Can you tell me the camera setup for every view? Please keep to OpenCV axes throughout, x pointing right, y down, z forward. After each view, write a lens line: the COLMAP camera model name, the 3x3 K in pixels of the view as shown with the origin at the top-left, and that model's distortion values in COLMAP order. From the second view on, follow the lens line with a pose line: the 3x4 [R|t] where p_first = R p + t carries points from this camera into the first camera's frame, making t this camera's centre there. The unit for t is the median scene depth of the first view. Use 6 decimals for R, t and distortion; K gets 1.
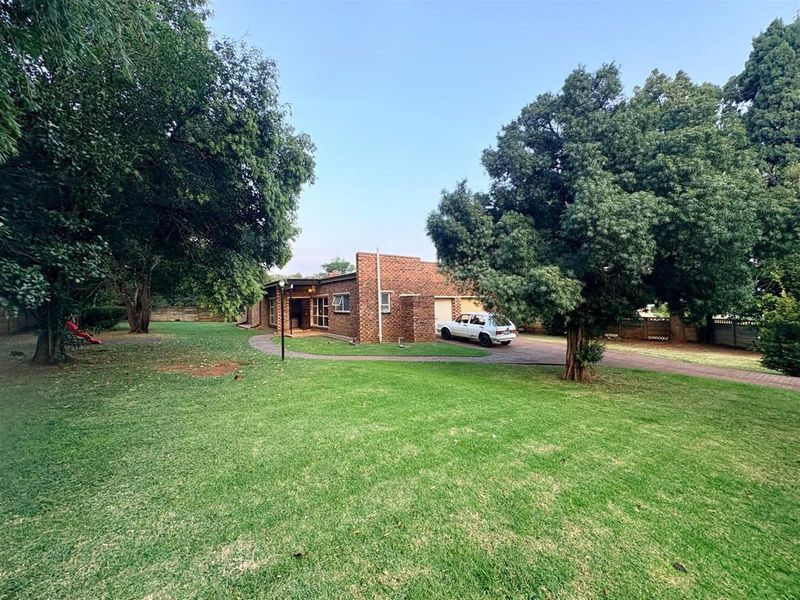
lens RADIAL K [[318.8, 0, 398.5], [0, 318.8, 298.9], [0, 0, 1]] dist [-0.000261, 0.000211]
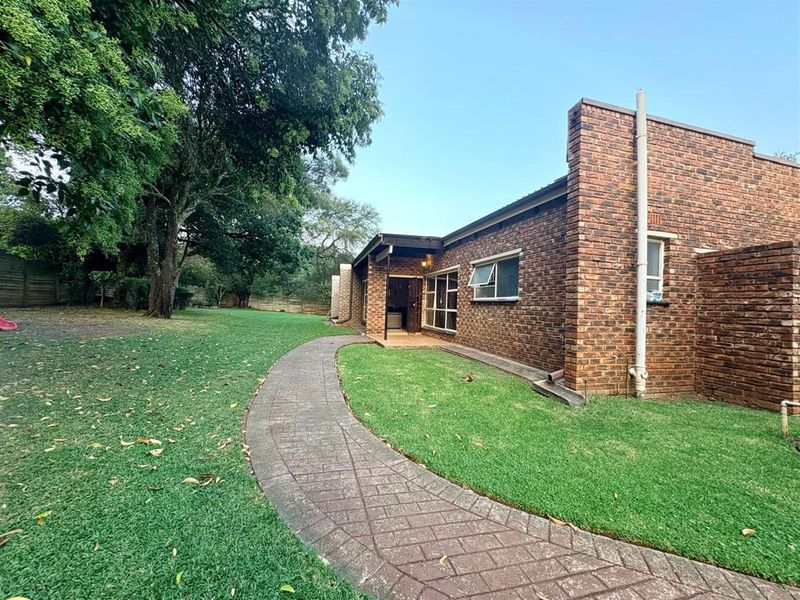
lens RADIAL K [[318.8, 0, 398.5], [0, 318.8, 298.9], [0, 0, 1]] dist [-0.000261, 0.000211]
pose [[0.940936, 0.041830, -0.335992, -0.145927], [-0.046127, 0.998924, -0.004815, 0.045889], [0.335429, 0.020029, 0.941853, 0.522017]]
